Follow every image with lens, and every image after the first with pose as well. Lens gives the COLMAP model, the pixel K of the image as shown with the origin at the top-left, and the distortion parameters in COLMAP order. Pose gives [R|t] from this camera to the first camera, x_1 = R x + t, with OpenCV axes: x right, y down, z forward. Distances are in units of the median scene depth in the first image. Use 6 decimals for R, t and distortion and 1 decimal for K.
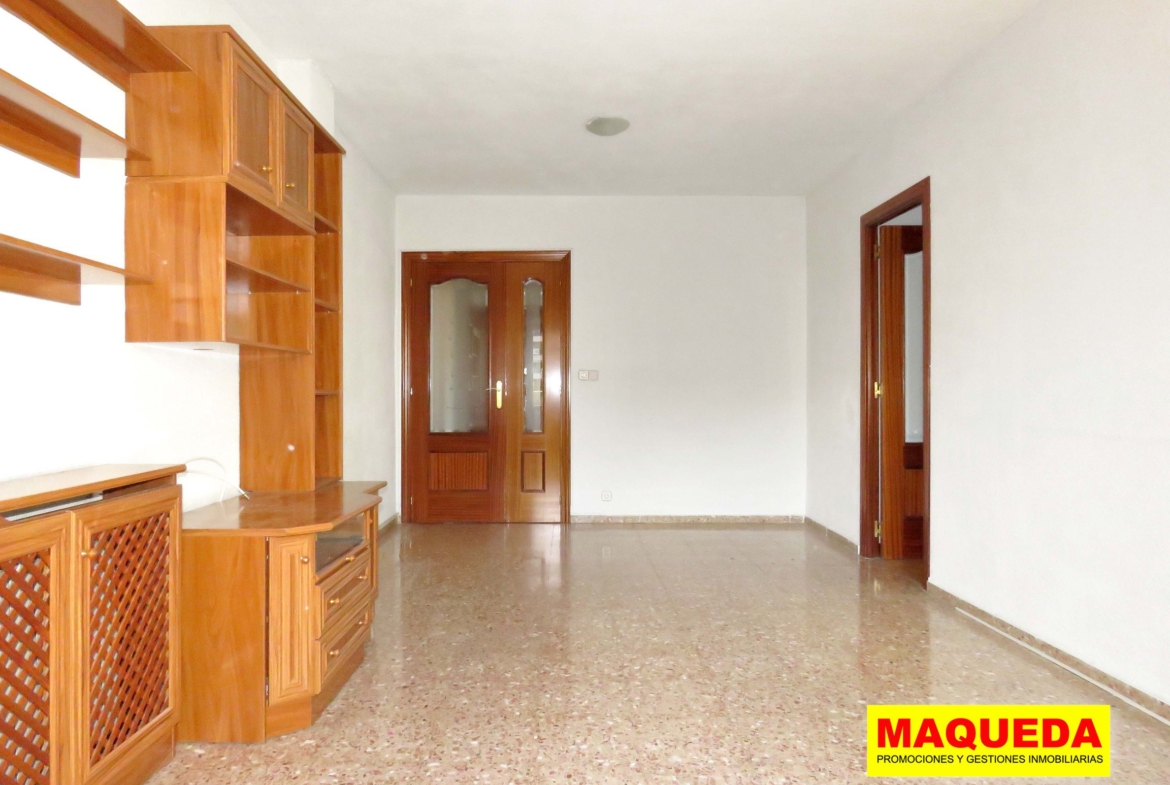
lens RADIAL K [[752.5, 0, 541.9], [0, 752.5, 386.6], [0, 0, 1]] dist [-0.008619, -0.002319]
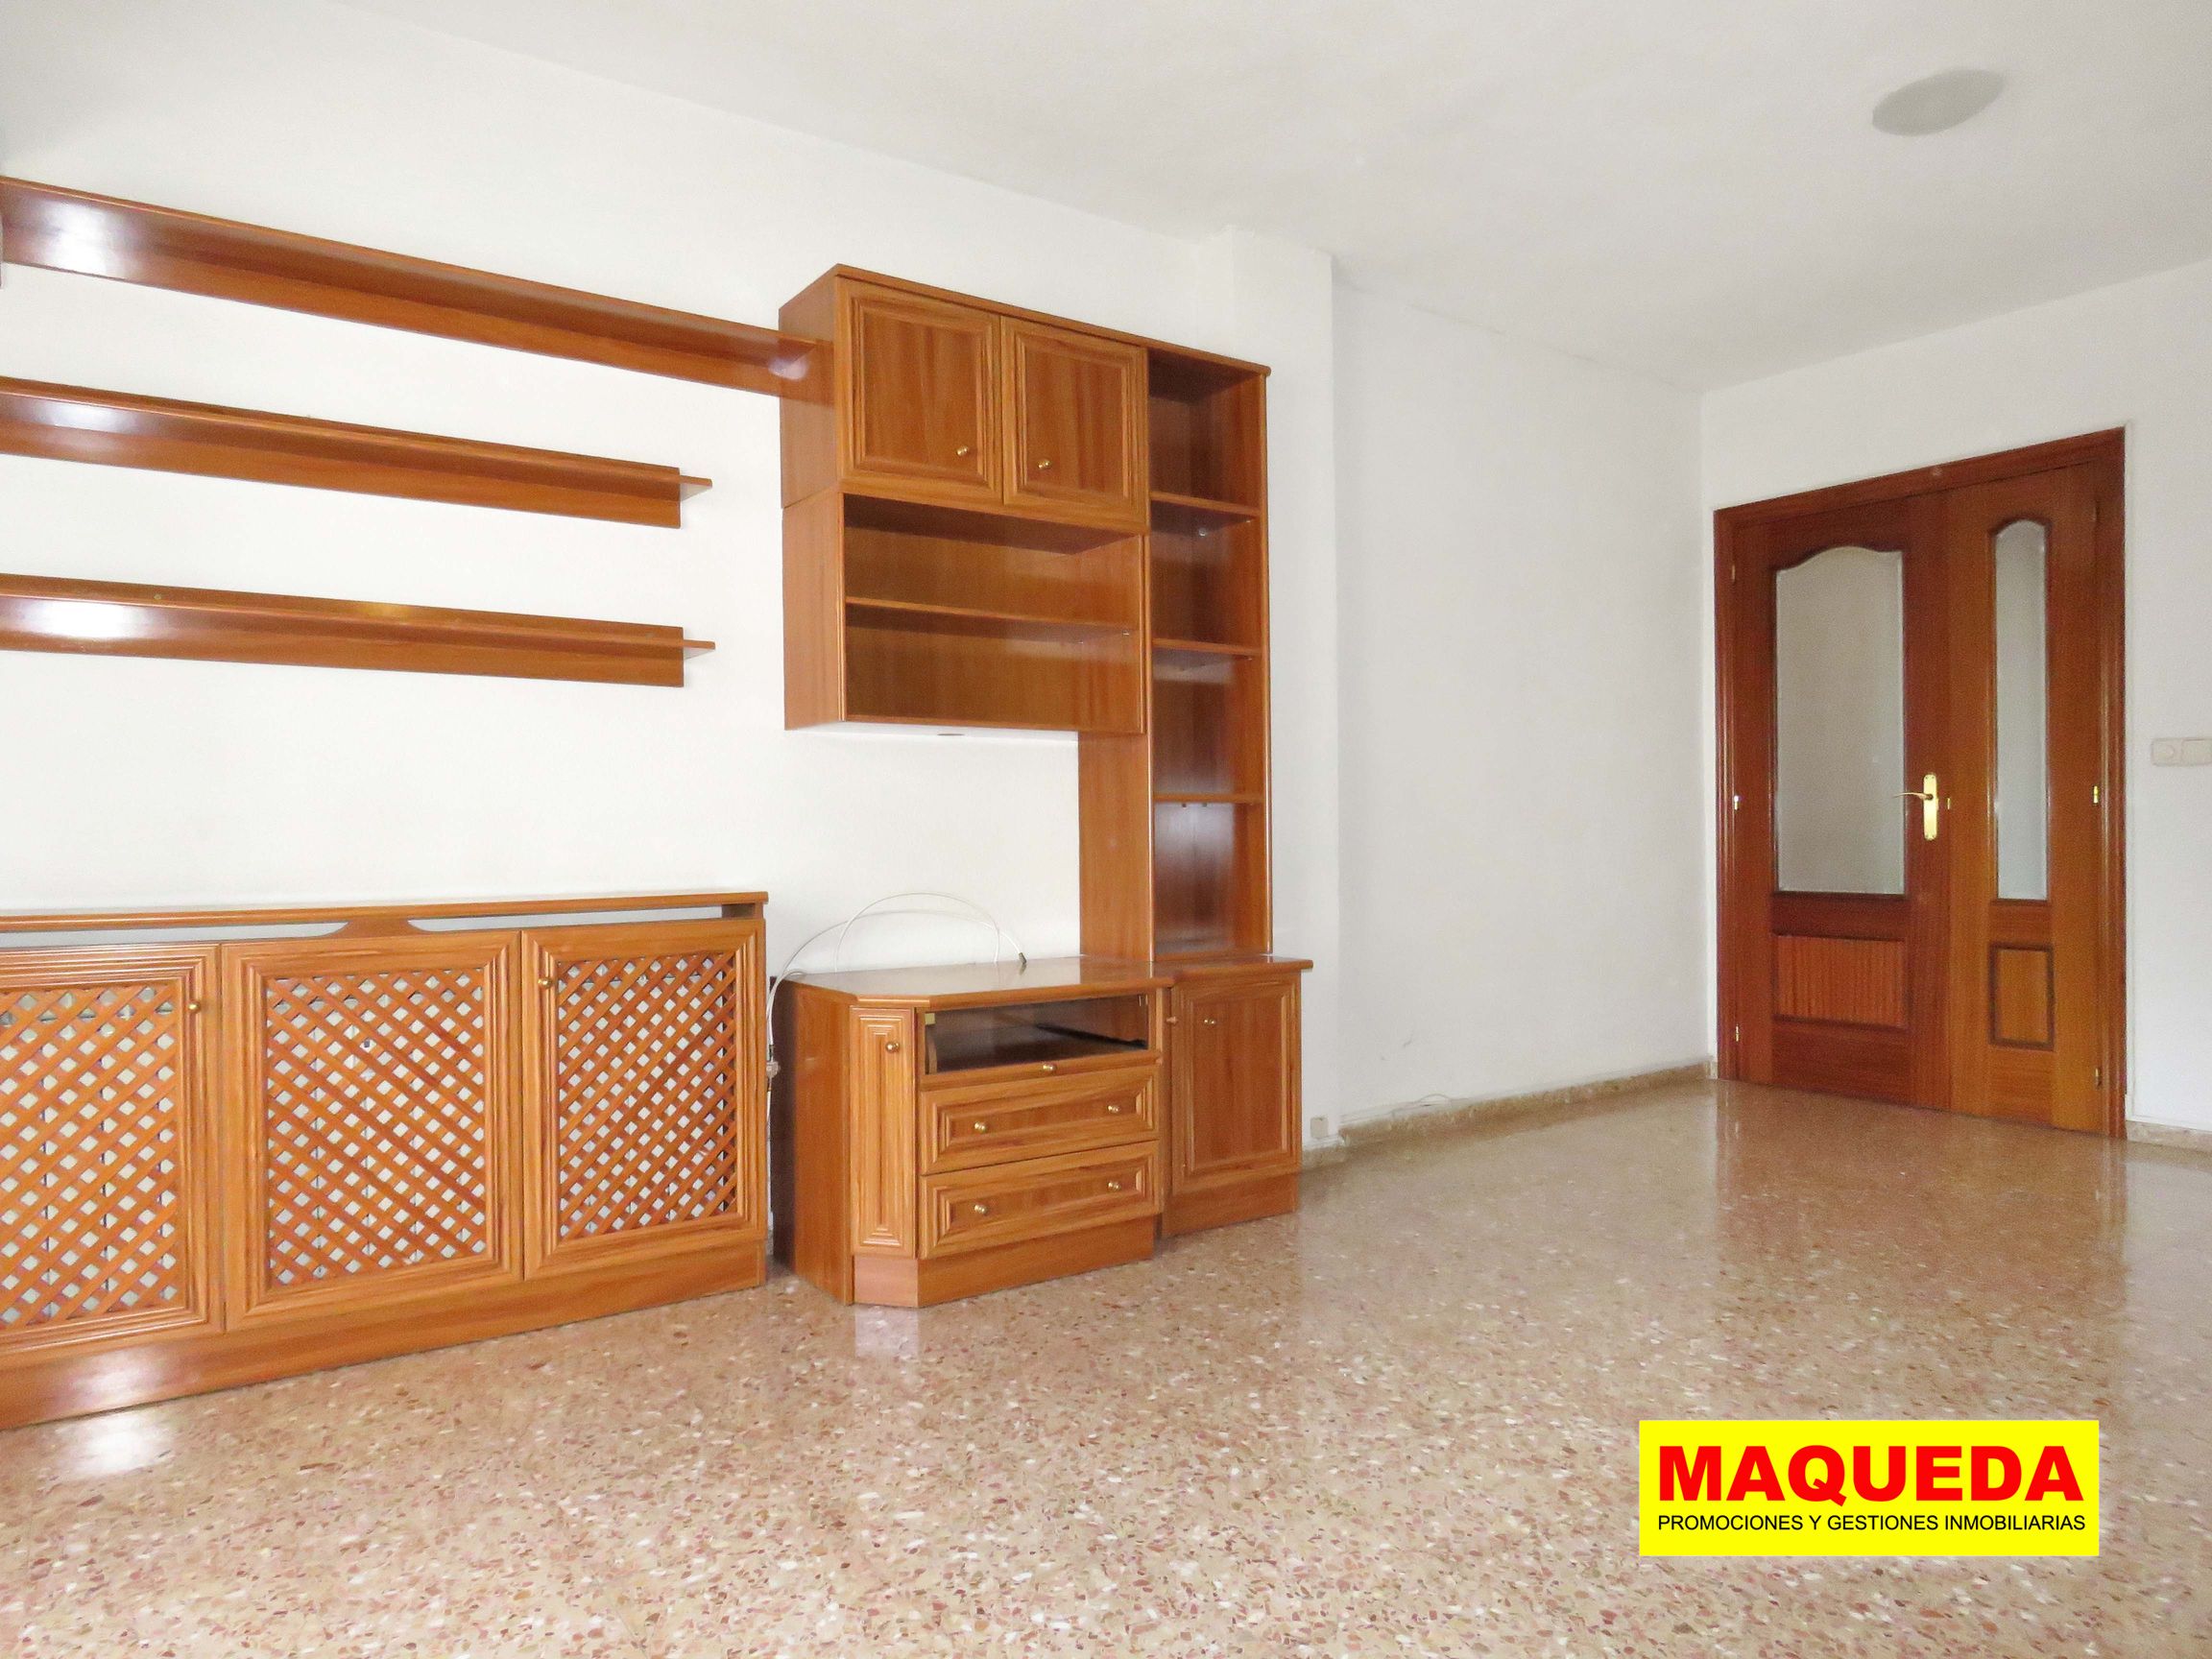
lens RADIAL K [[1396.7, 0, 1106.0], [0, 1396.7, 829.5], [0, 0, 1]] dist [-0.000870, 0.002205]
pose [[0.601363, -0.001303, -0.798975, 0.646516], [0.011153, 0.999915, 0.006764, 0.029198], [0.798898, -0.012978, 0.601326, 0.351298]]
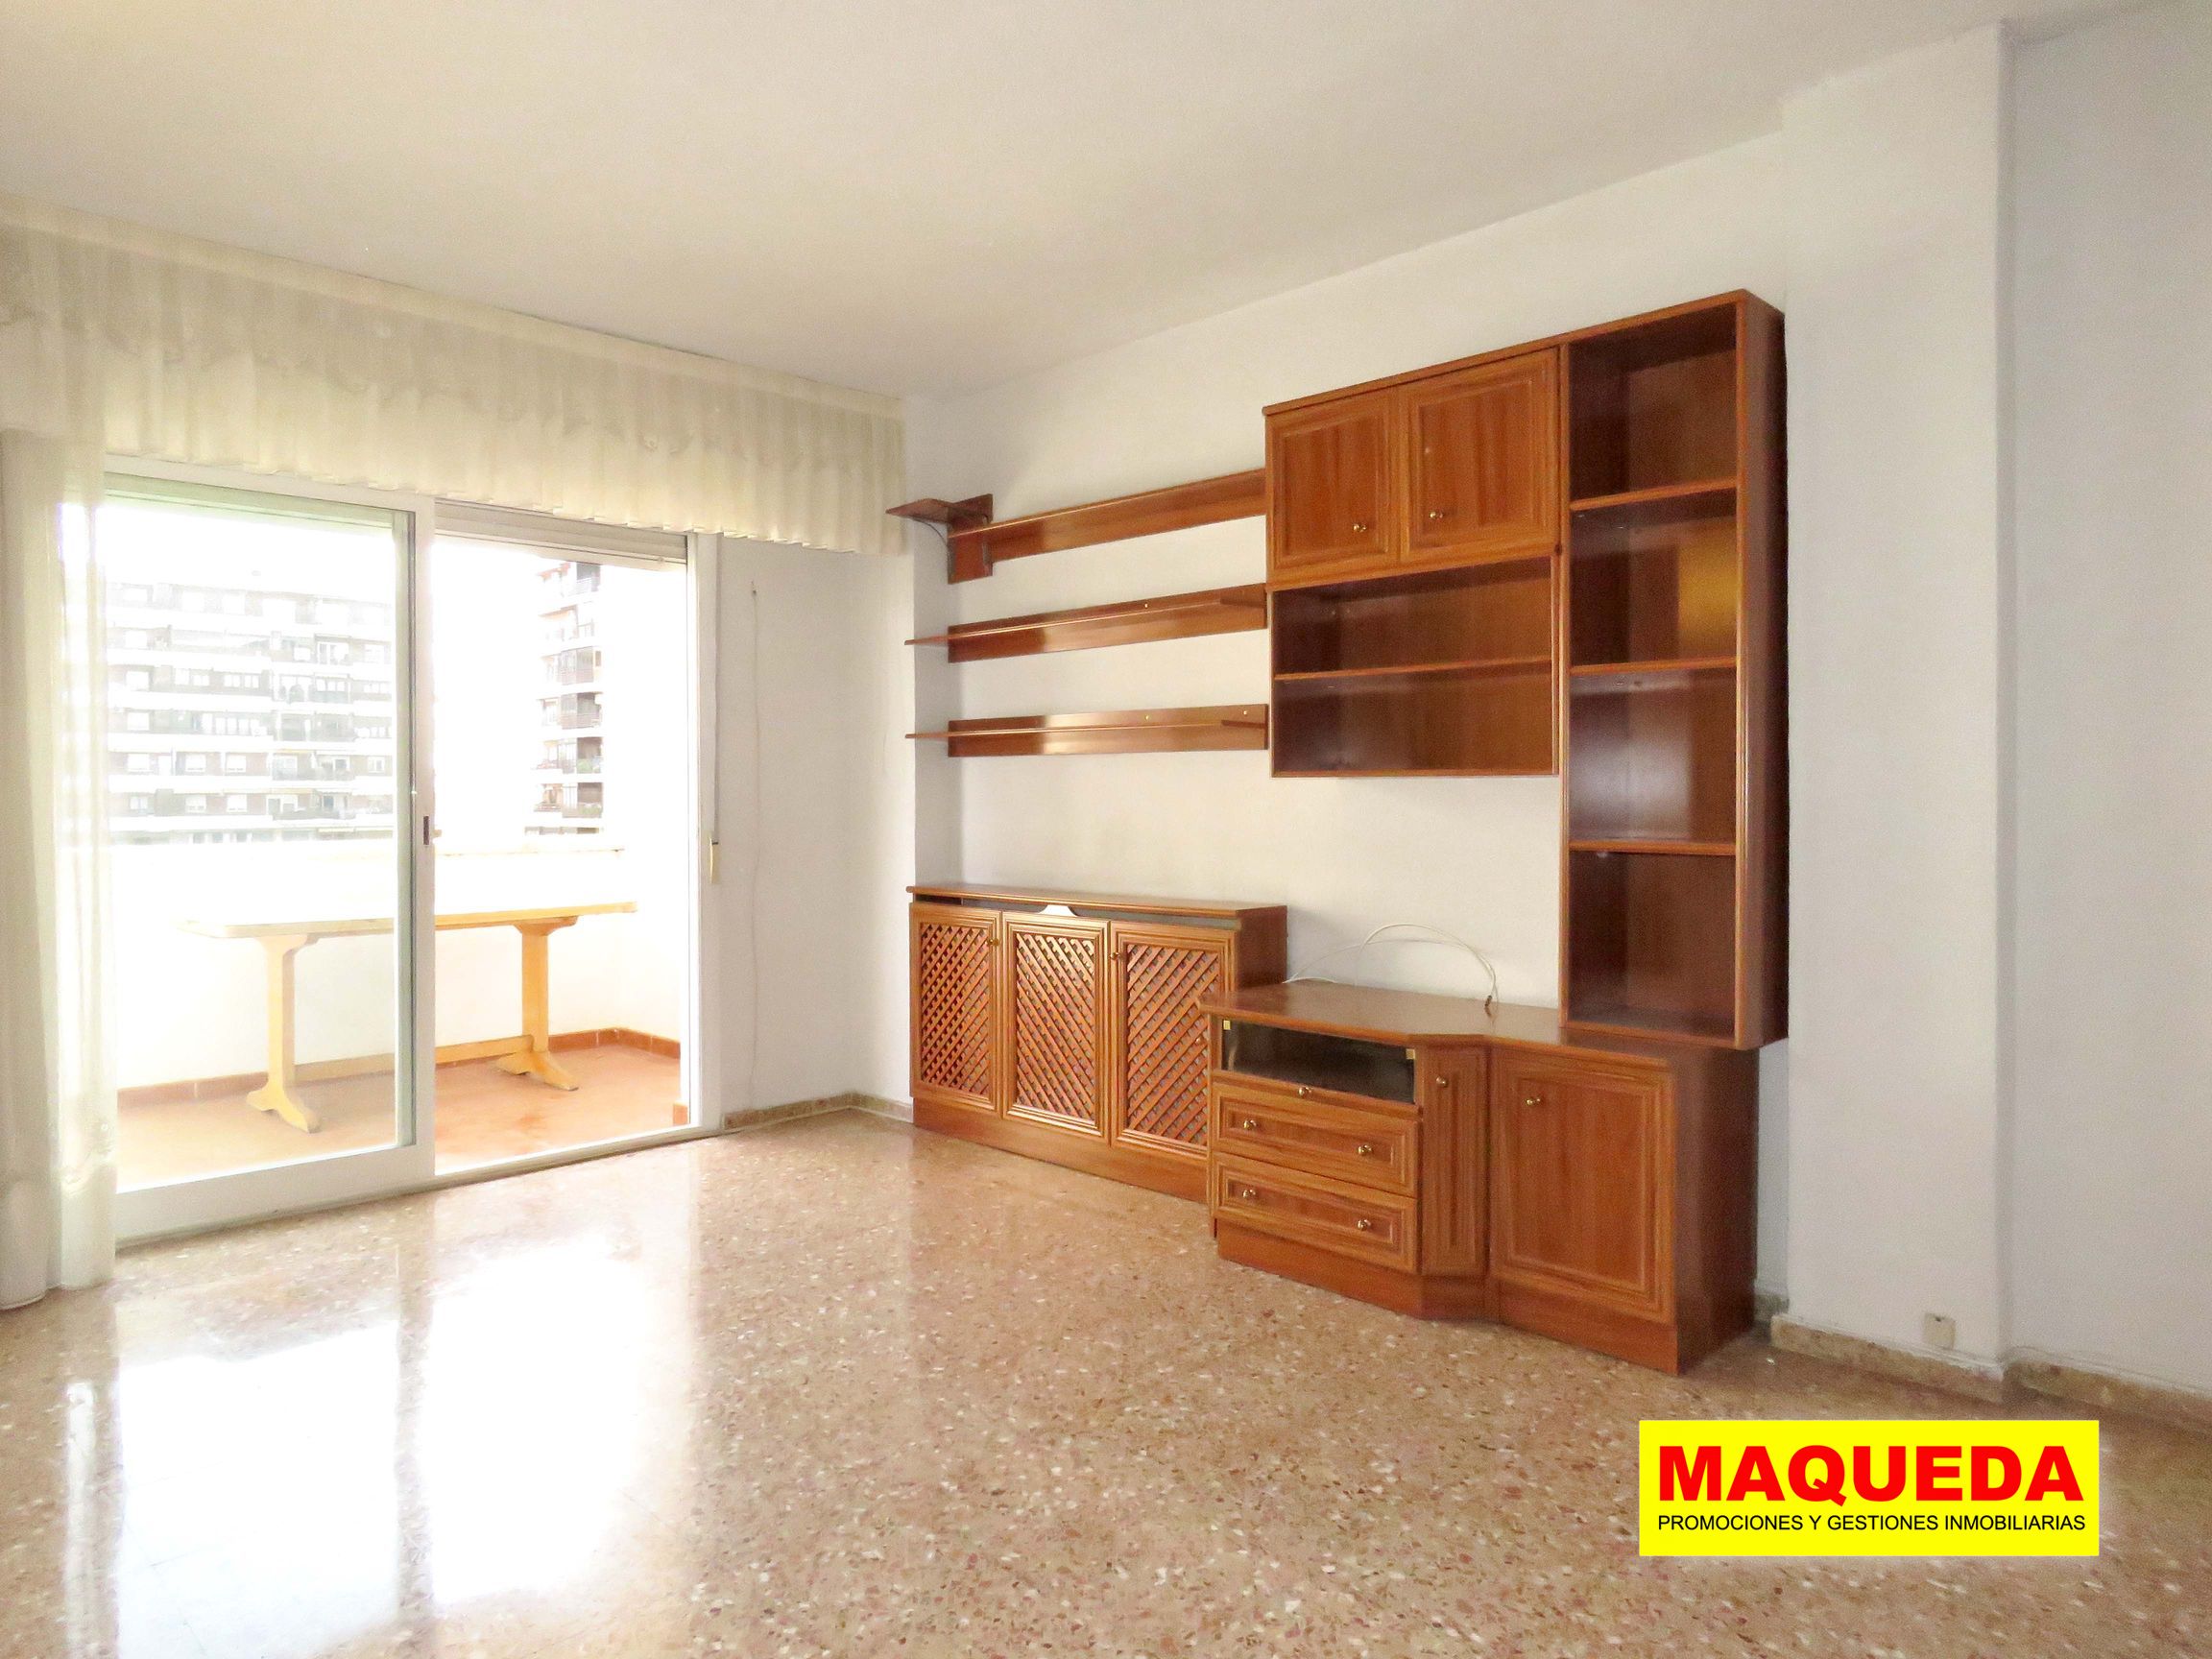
lens RADIAL K [[1420.6, 0, 1108.7], [0, 1420.6, 768.1], [0, 0, 1]] dist [0.000618, 0.003007]
pose [[-0.672528, -0.006306, -0.740045, 0.770576], [0.008836, 0.999824, -0.016550, -0.037702], [0.740019, -0.017669, -0.672354, 1.665172]]
